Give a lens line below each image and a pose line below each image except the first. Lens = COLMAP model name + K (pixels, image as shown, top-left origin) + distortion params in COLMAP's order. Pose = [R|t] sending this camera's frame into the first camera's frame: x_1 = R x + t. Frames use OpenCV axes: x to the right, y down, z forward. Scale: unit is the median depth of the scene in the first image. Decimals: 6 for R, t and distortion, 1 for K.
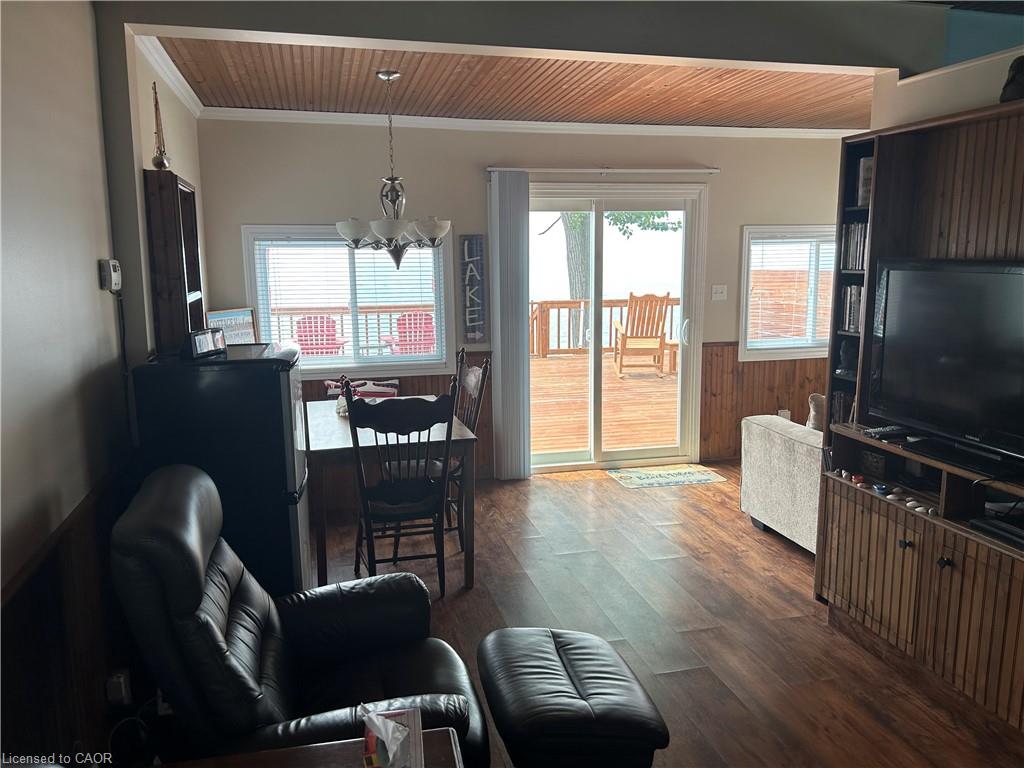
lens RADIAL K [[772.1, 0, 514.7], [0, 772.1, 389.1], [0, 0, 1]] dist [0.108493, -0.157074]
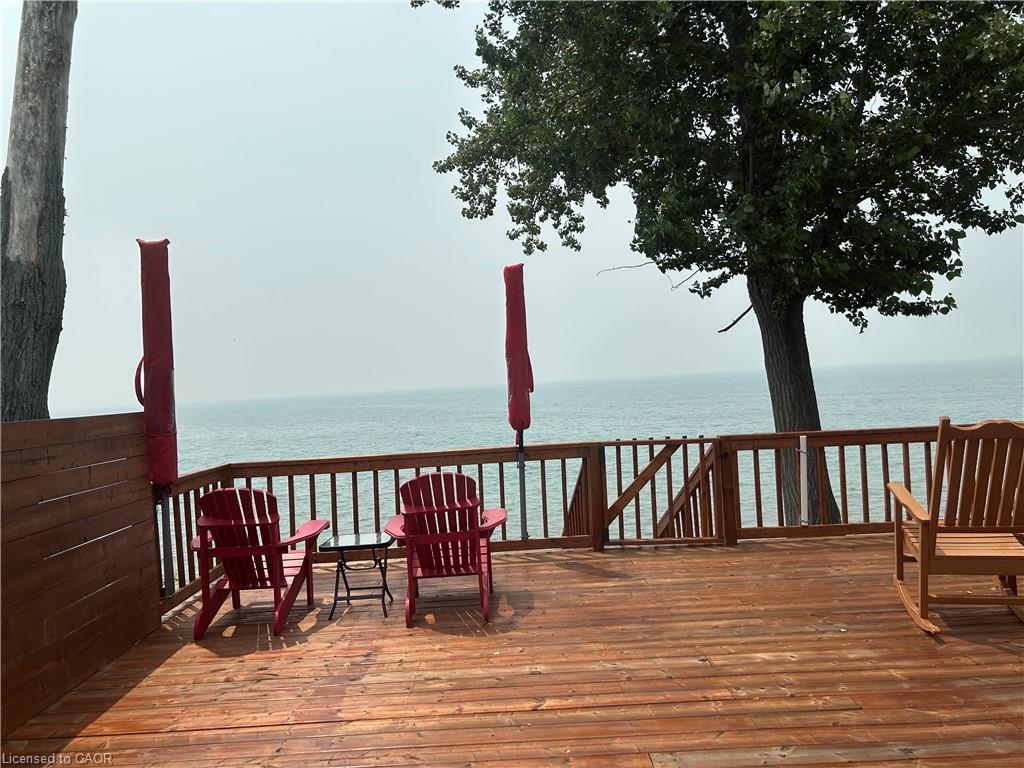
lens RADIAL K [[772.1, 0, 514.7], [0, 772.1, 389.1], [0, 0, 1]] dist [0.108493, -0.157074]
pose [[0.969254, -0.041653, -0.242511, 0.071629], [0.003038, 0.987519, -0.157473, -0.154026], [0.246043, 0.151894, 0.957283, 1.119421]]
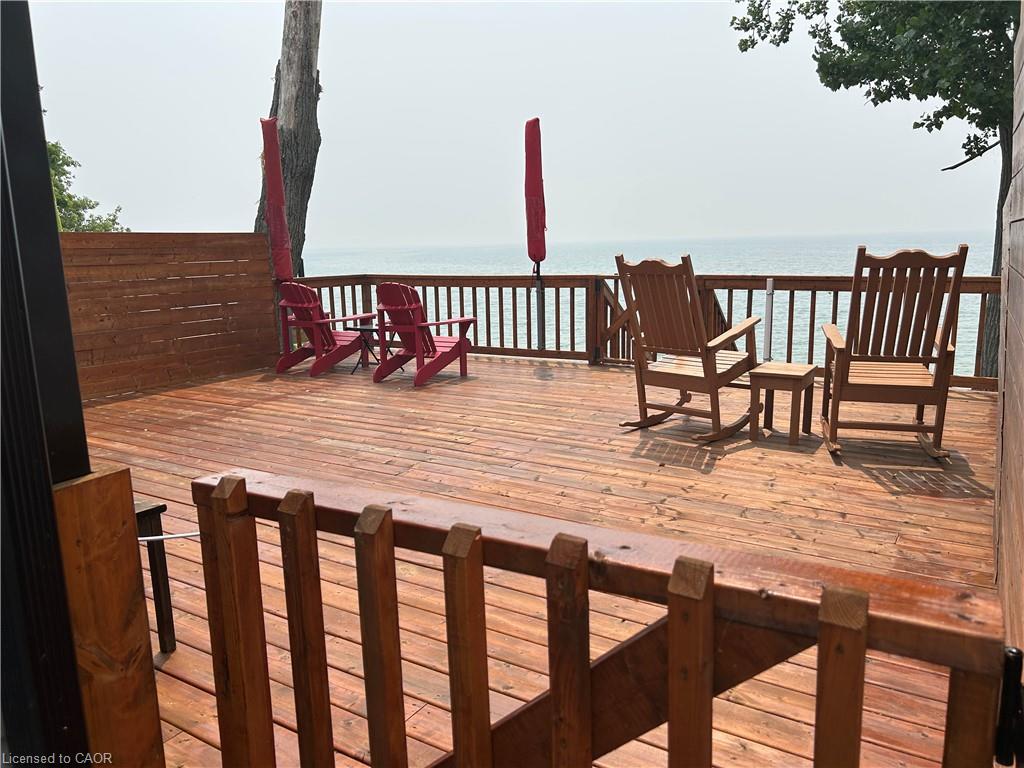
lens RADIAL K [[772.1, 0, 514.7], [0, 772.1, 389.1], [0, 0, 1]] dist [0.108493, -0.157074]
pose [[0.696303, 0.127183, -0.706389, 0.897955], [-0.108577, 0.991514, 0.071492, -0.138182], [0.709487, 0.026918, 0.704204, 1.214434]]
